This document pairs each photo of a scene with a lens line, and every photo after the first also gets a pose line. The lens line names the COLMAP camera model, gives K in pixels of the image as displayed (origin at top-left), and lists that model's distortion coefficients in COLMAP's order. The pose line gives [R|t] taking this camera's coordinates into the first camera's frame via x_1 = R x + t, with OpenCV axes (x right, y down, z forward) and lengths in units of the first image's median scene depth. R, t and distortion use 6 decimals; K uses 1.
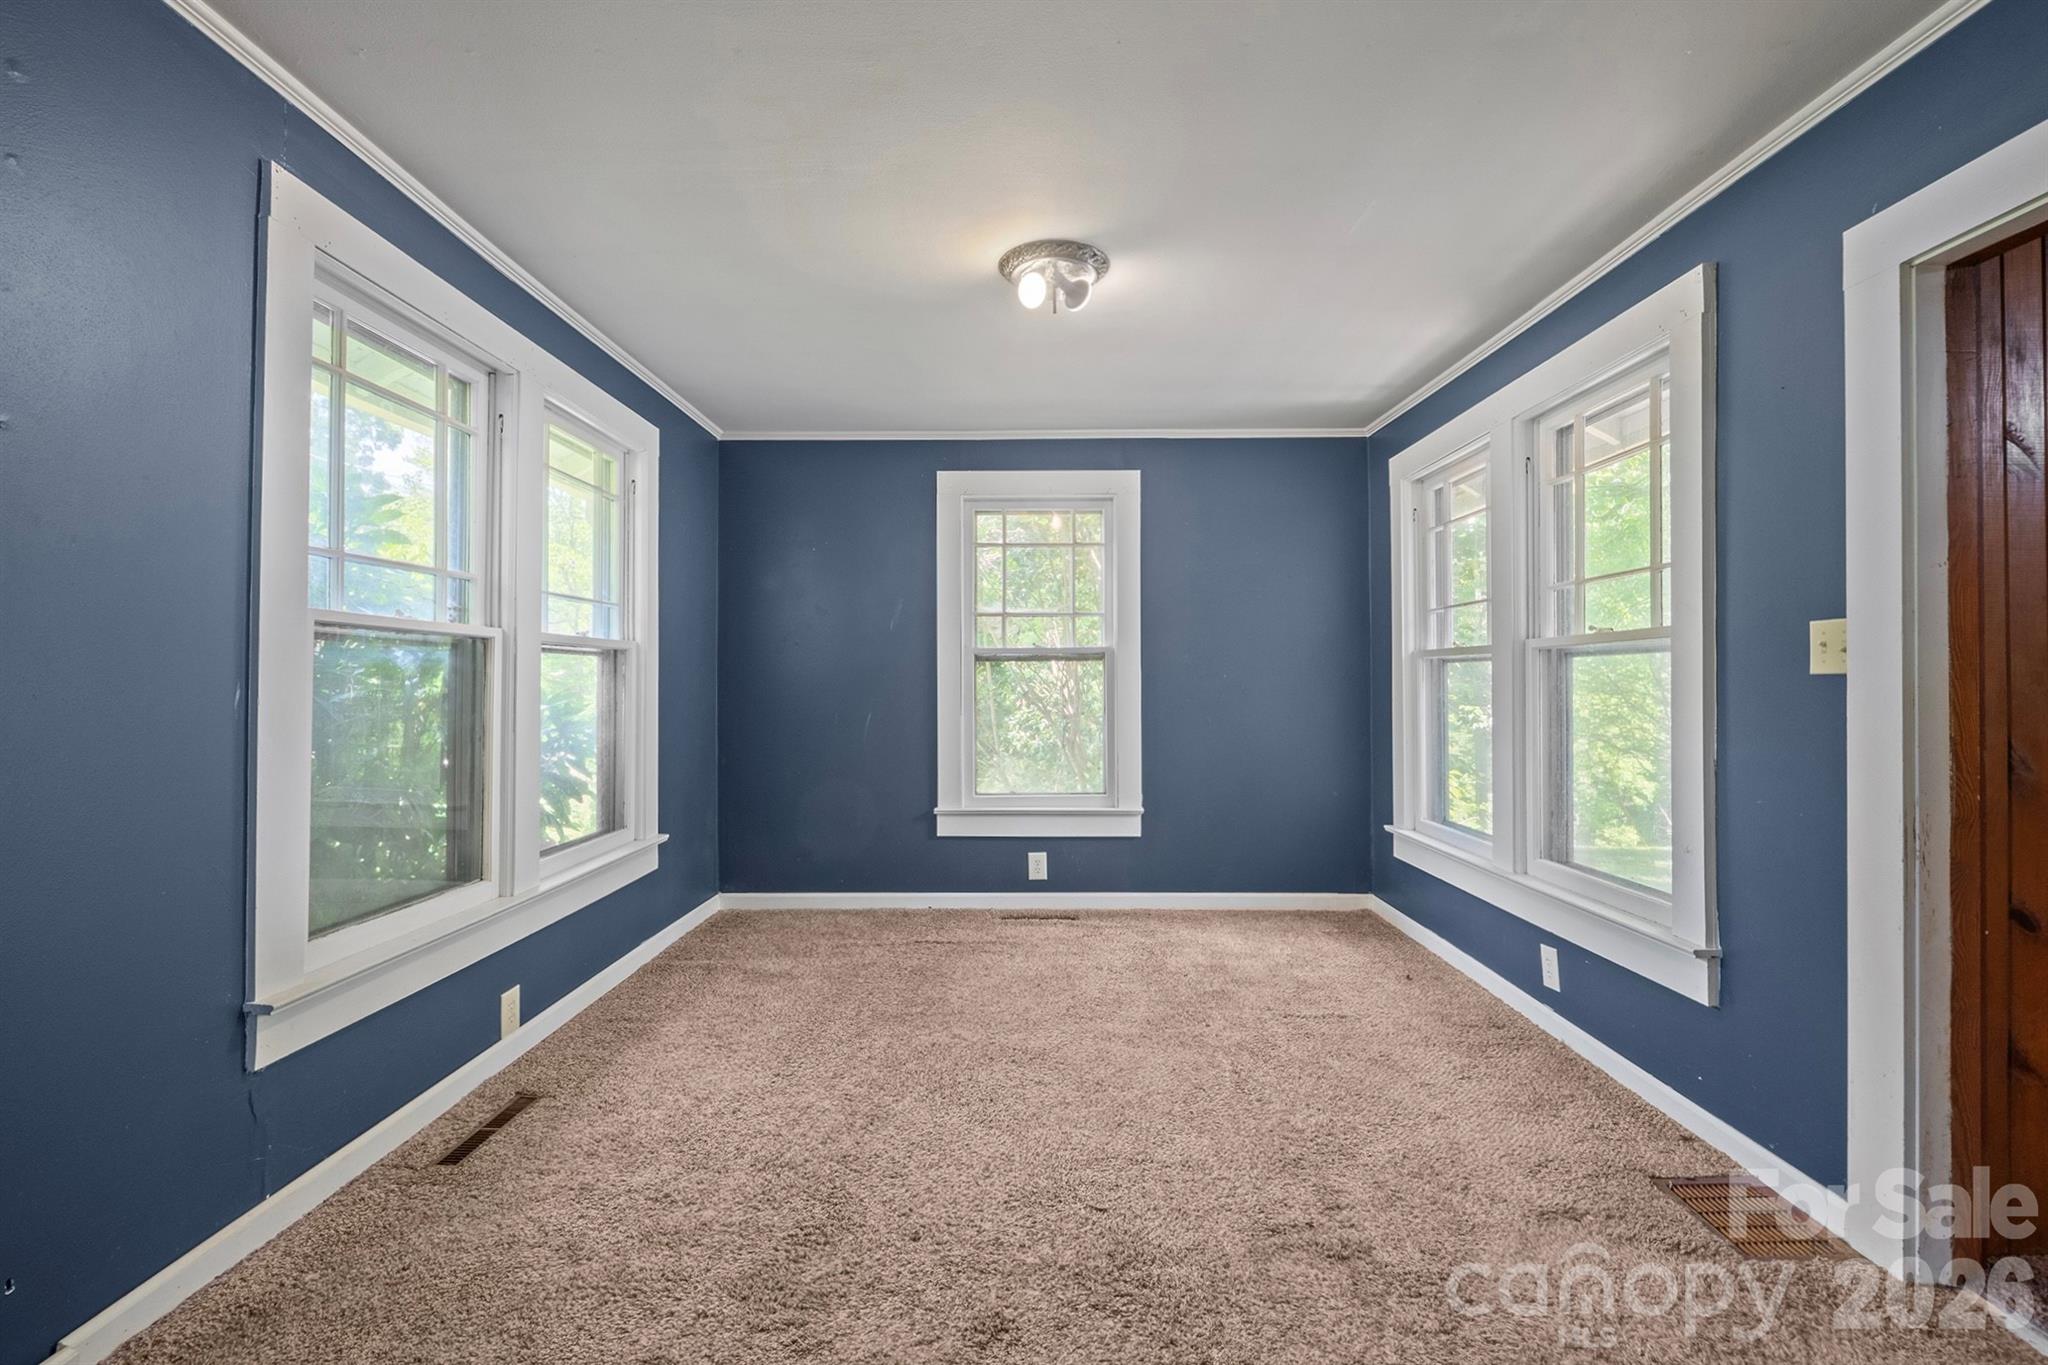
lens RADIAL K [[887.4, 0, 1024.0], [0, 887.4, 682.5], [0, 0, 1]] dist [-0.007754, -0.000305]
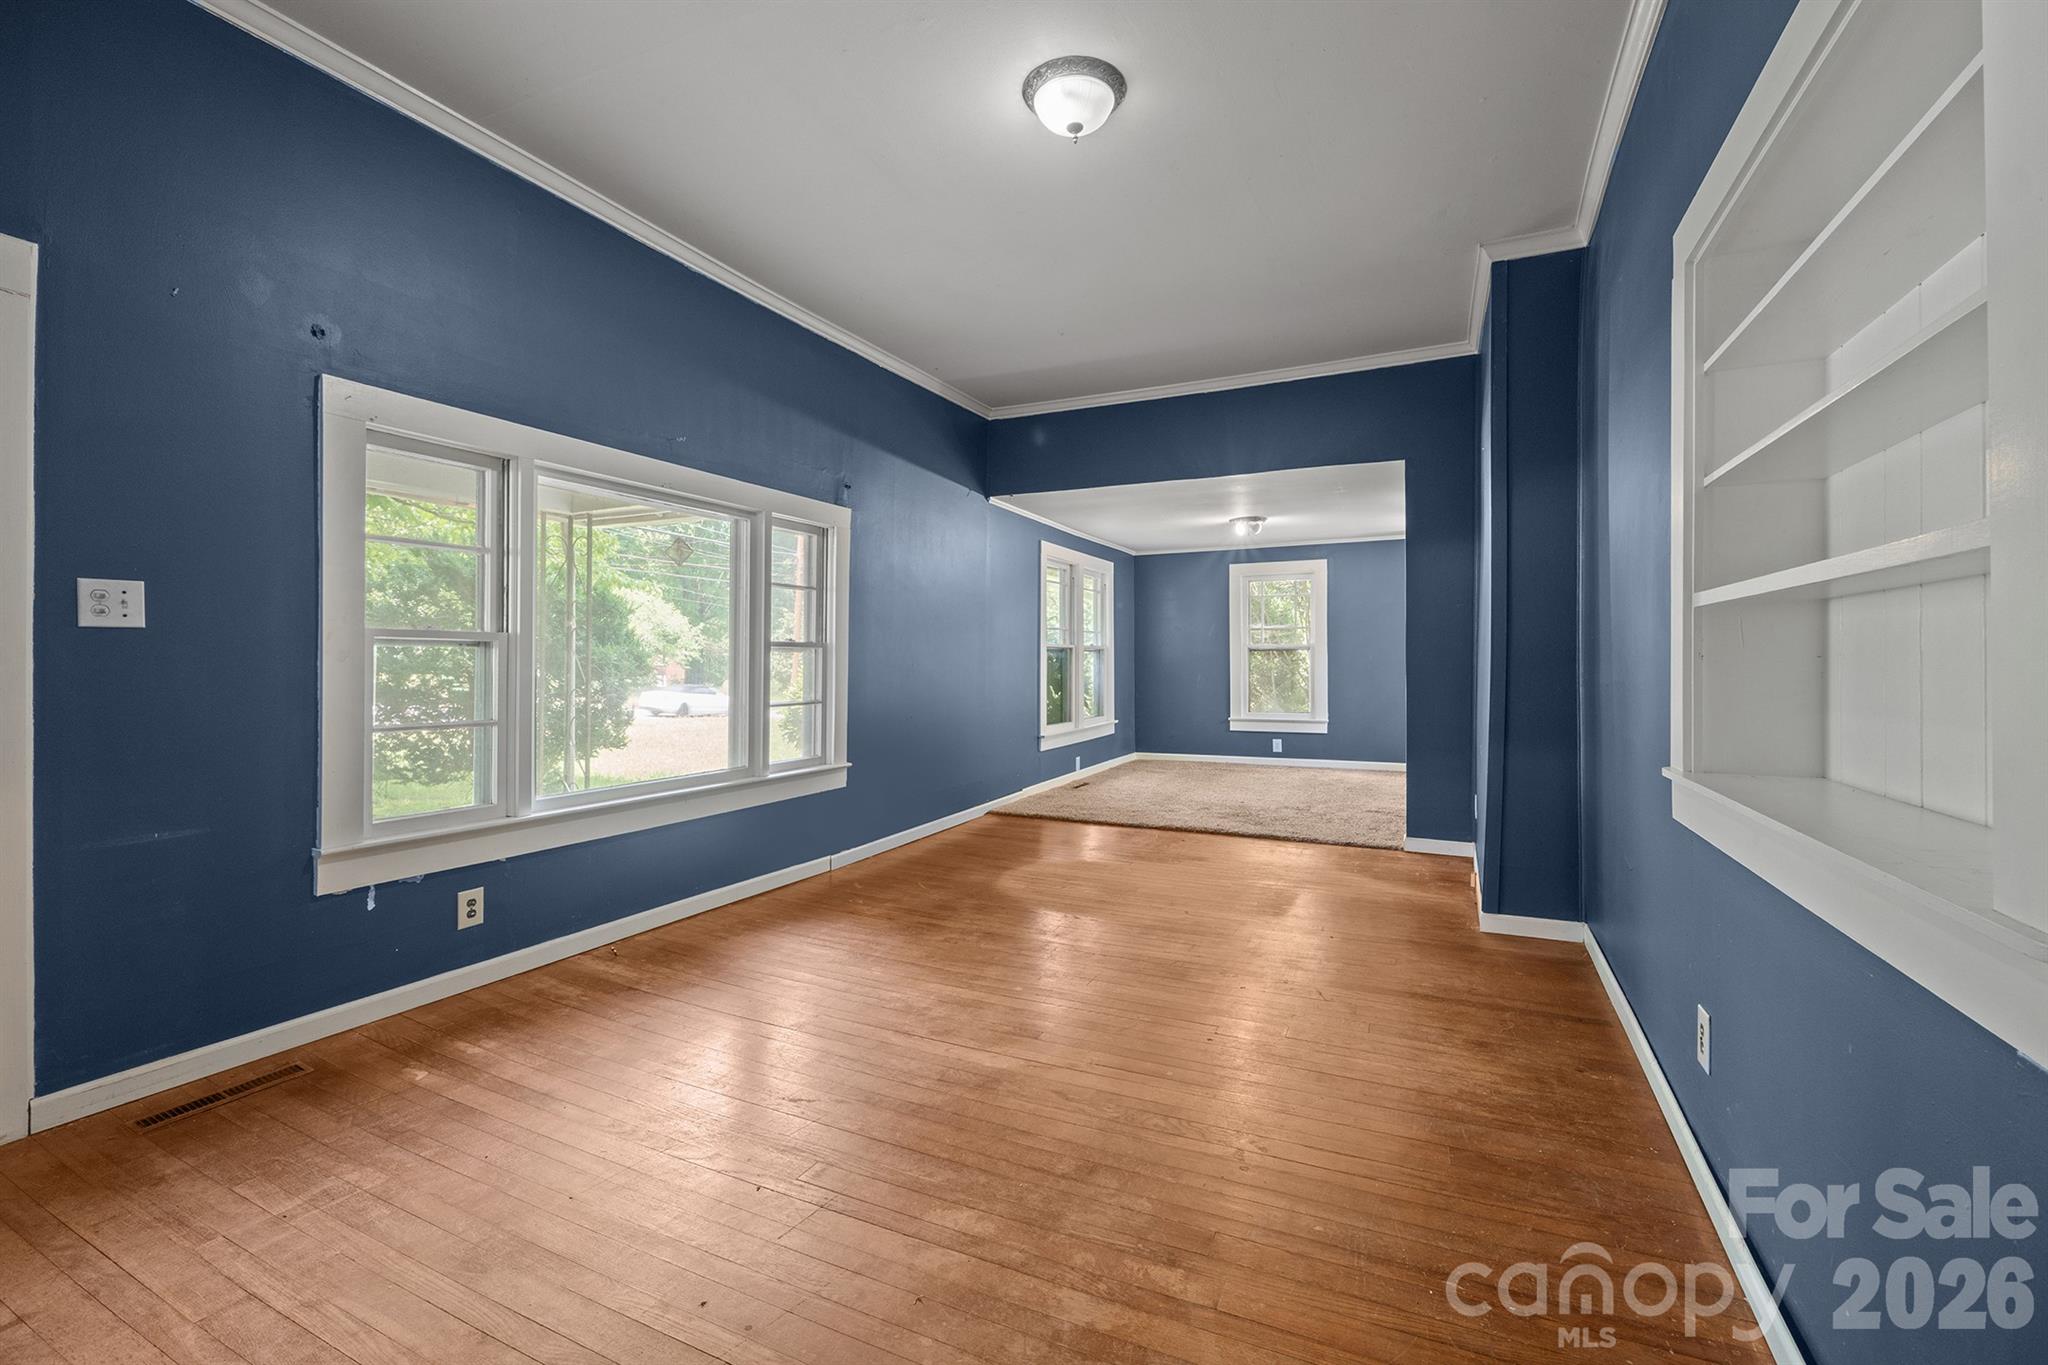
lens RADIAL K [[859.1, 0, 1029.1], [0, 859.1, 657.0], [0, 0, 1]] dist [-0.007306, -0.000344]
pose [[0.909481, -0.006635, -0.415693, 0.403648], [0.005804, 0.999978, -0.003264, -0.006270], [0.415706, 0.000556, 0.909499, -1.381529]]
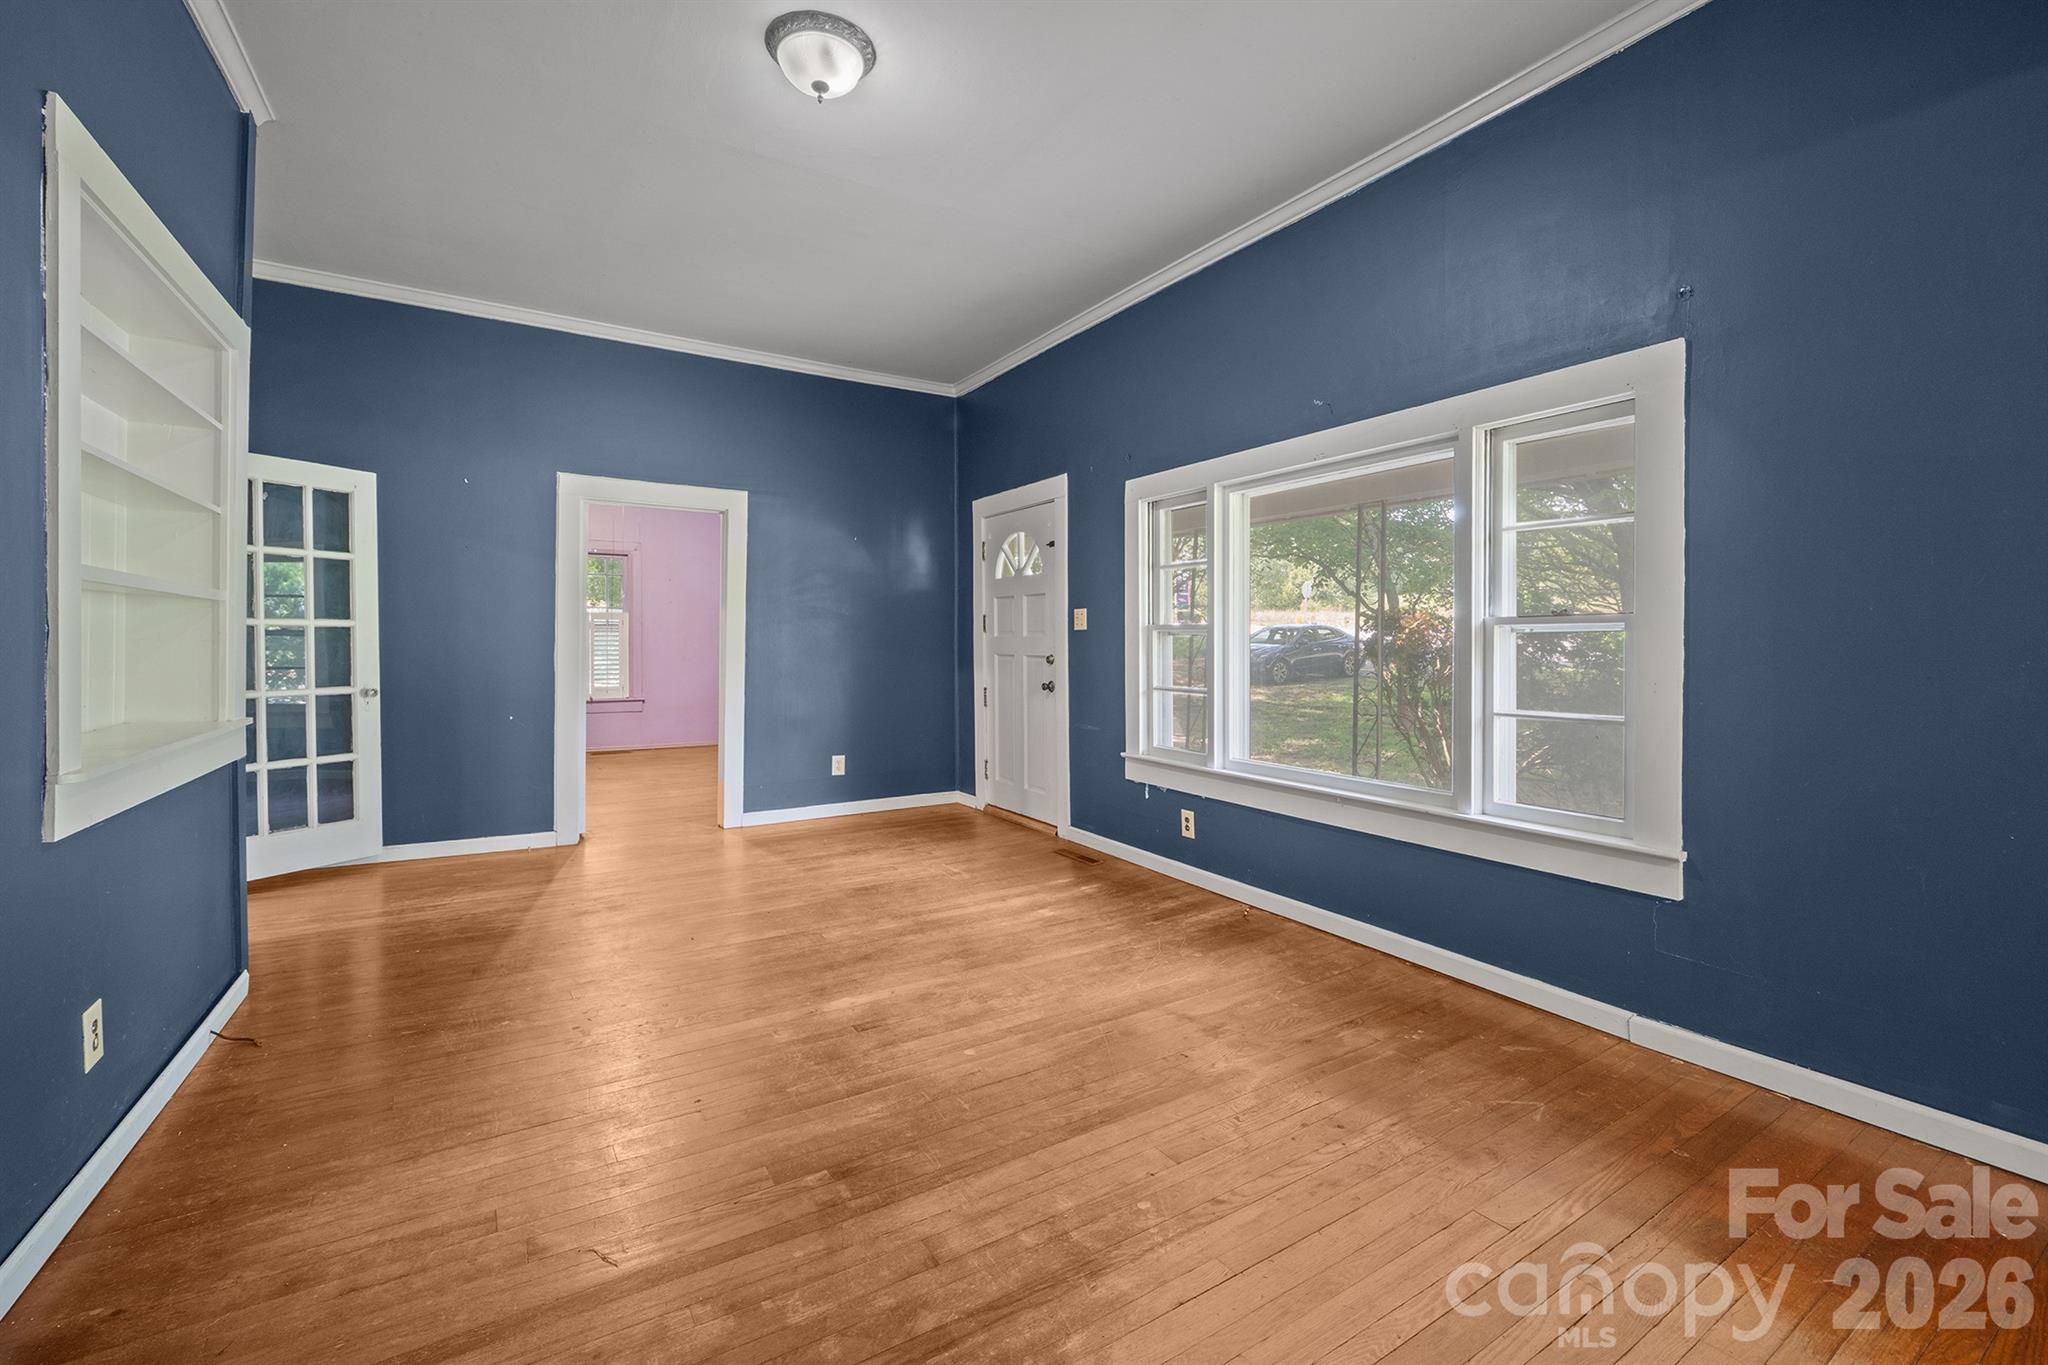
lens RADIAL K [[870.6, 0, 1036.6], [0, 870.6, 654.4], [0, 0, 1]] dist [-0.005921, -0.000526]
pose [[-0.841625, -0.002967, -0.540054, 0.367645], [-0.006471, 0.999969, 0.004590, -0.000462], [0.540023, 0.007358, -0.841618, 0.030929]]
